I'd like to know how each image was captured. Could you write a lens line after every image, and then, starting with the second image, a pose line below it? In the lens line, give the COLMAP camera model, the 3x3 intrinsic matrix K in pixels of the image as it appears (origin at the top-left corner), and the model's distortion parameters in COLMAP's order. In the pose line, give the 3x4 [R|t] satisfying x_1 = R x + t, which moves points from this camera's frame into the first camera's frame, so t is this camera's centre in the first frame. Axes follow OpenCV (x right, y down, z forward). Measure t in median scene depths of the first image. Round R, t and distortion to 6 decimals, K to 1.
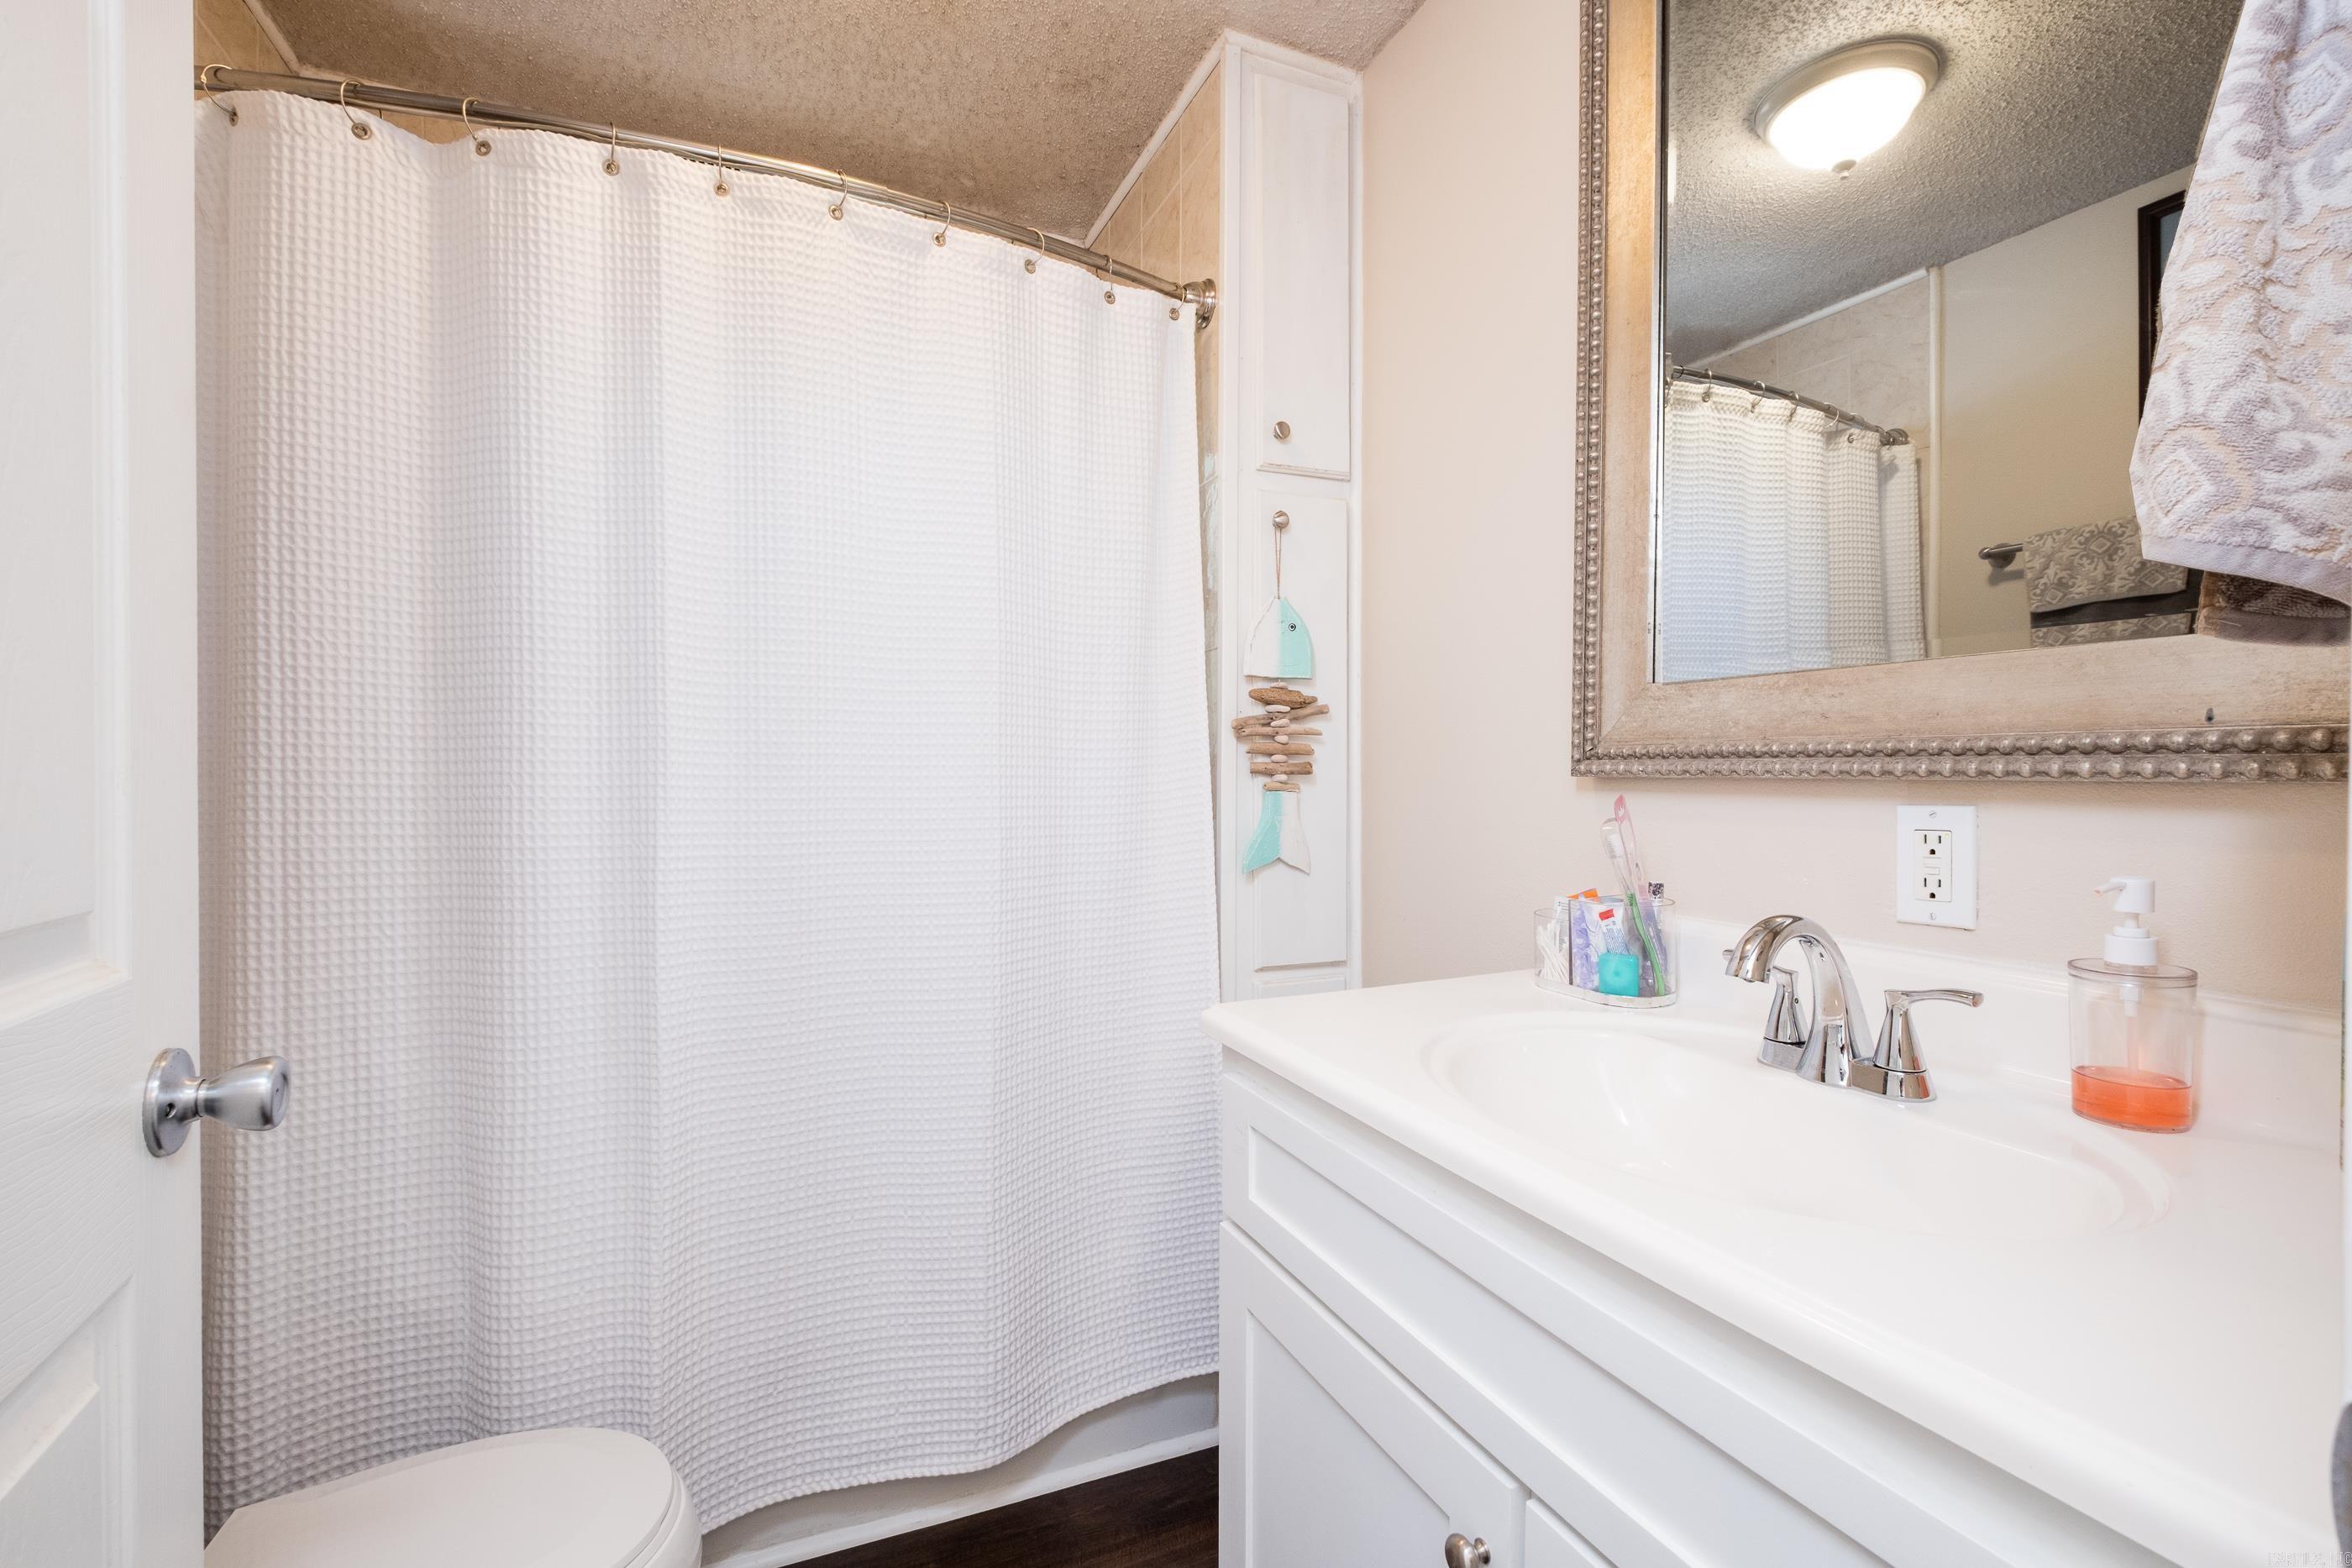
lens RADIAL K [[1026.4, 0, 1165.9], [0, 1026.4, 793.2], [0, 0, 1]] dist [0.010619, -0.000013]
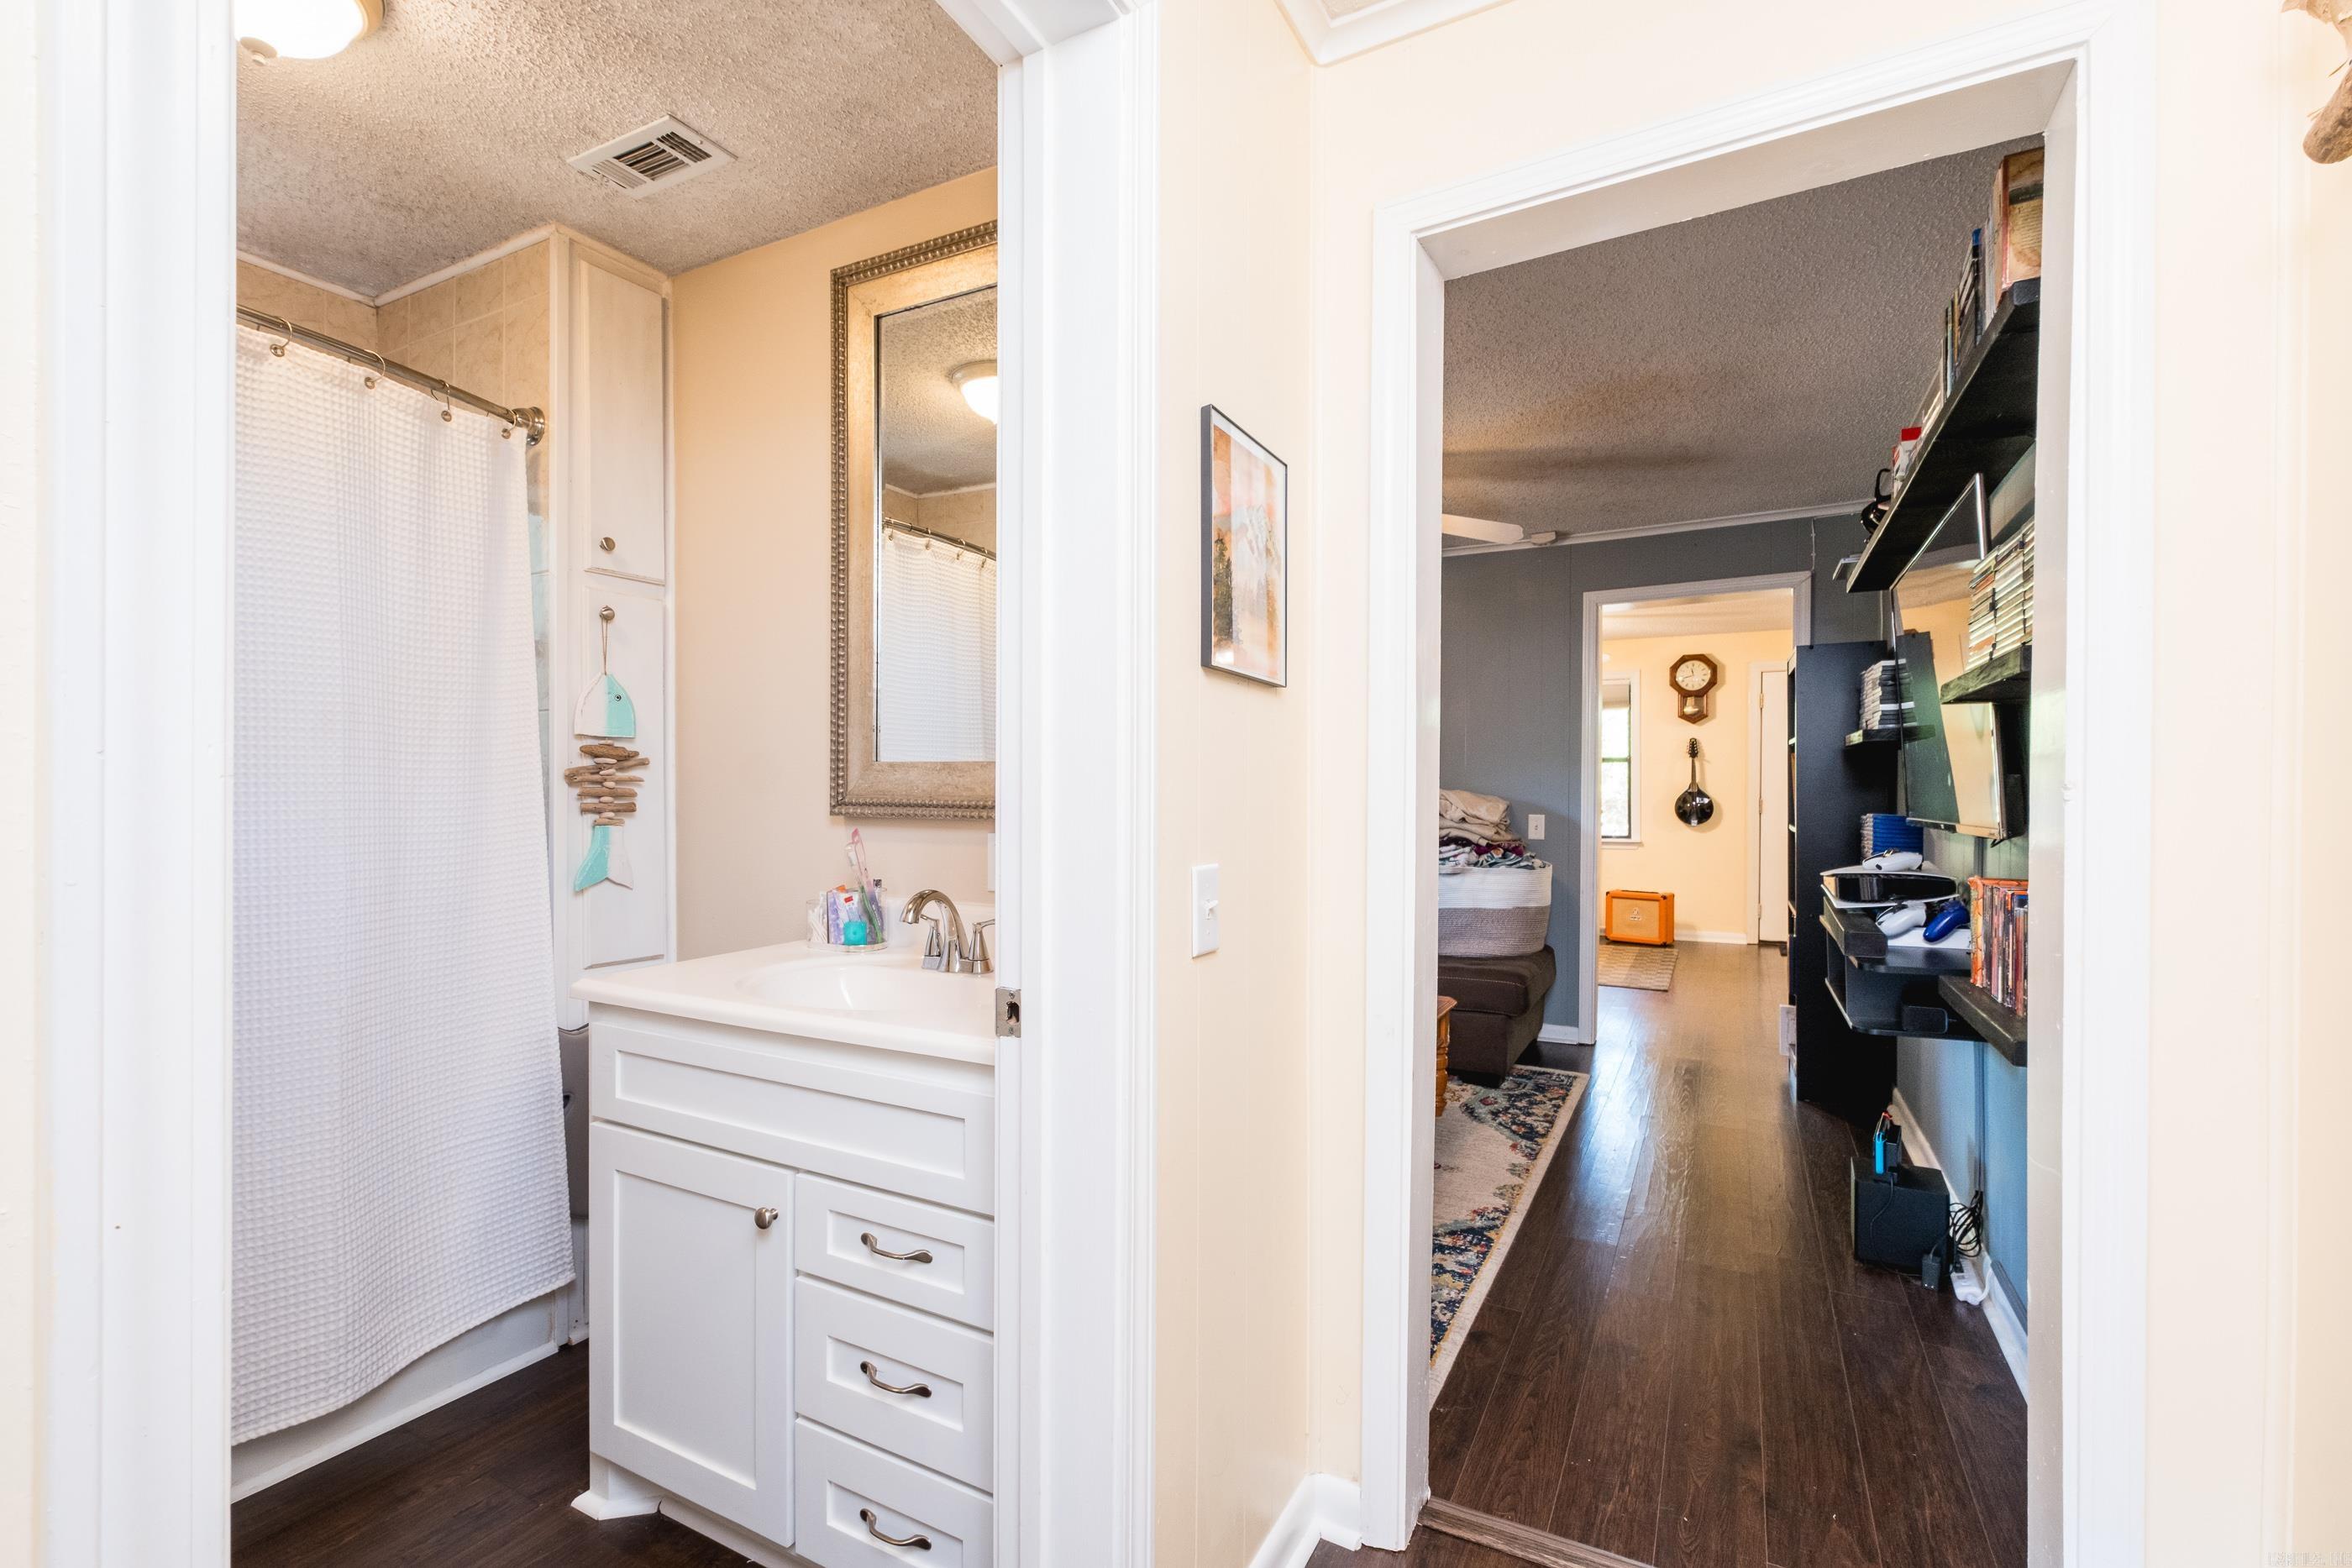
lens RADIAL K [[1019.5, 0, 1197.3], [0, 1019.5, 797.3], [0, 0, 1]] dist [0.000679, -0.000596]
pose [[0.766127, -0.001548, 0.642687, -0.143902], [0.007479, 0.999951, -0.006508, -0.023590], [-0.642645, 0.009792, 0.766101, -0.449149]]
